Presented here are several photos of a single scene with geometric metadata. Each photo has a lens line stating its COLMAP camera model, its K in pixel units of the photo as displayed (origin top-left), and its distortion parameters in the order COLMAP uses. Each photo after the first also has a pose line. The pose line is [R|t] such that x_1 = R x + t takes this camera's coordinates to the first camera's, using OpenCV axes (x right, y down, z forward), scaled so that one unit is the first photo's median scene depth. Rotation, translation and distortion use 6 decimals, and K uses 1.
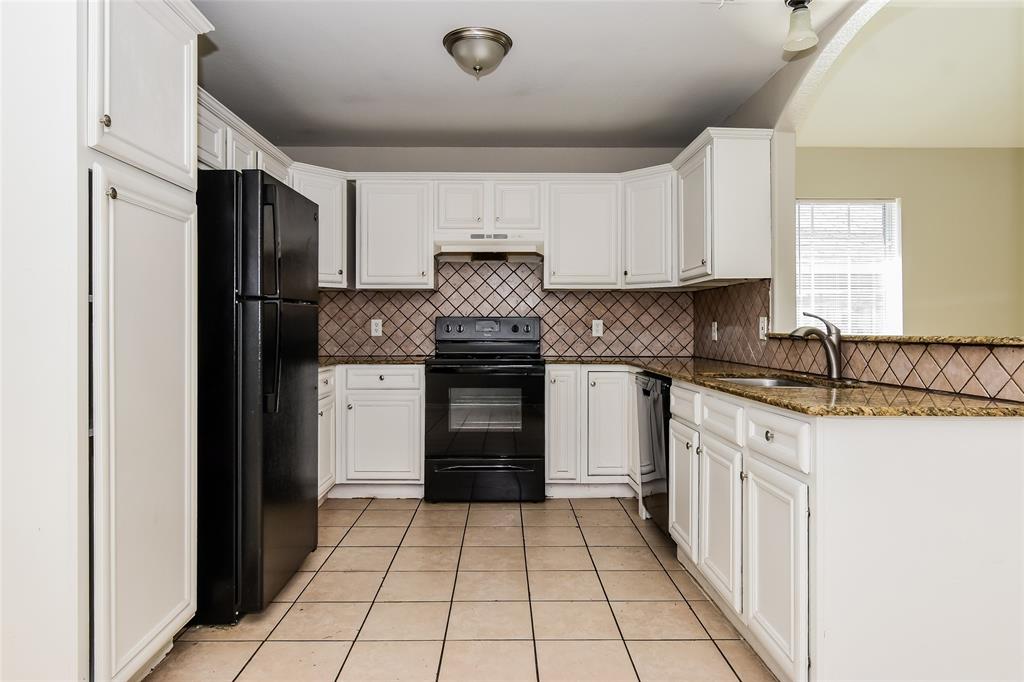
lens RADIAL K [[652.2, 0, 513.1], [0, 652.2, 323.6], [0, 0, 1]] dist [0.015986, 0.001898]
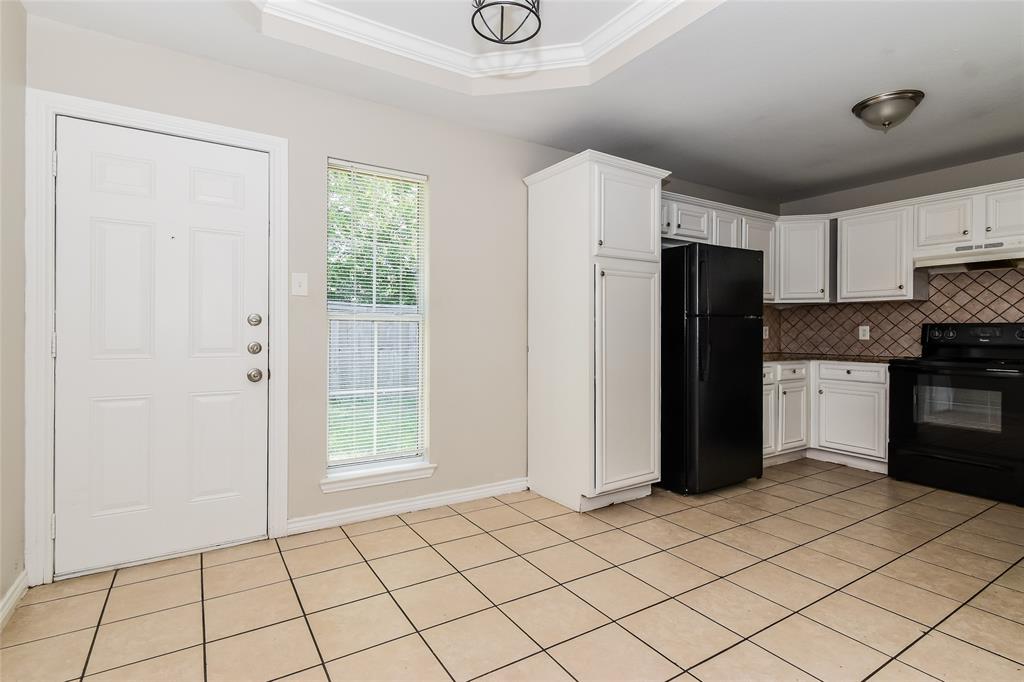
lens RADIAL K [[507.1, 0, 513.4], [0, 507.1, 337.8], [0, 0, 1]] dist [-0.001937, -0.000397]
pose [[0.536715, 0.013241, -0.843660, 0.263362], [0.001386, 0.999862, 0.016575, -0.001419], [0.843763, -0.010066, 0.536622, -0.079278]]
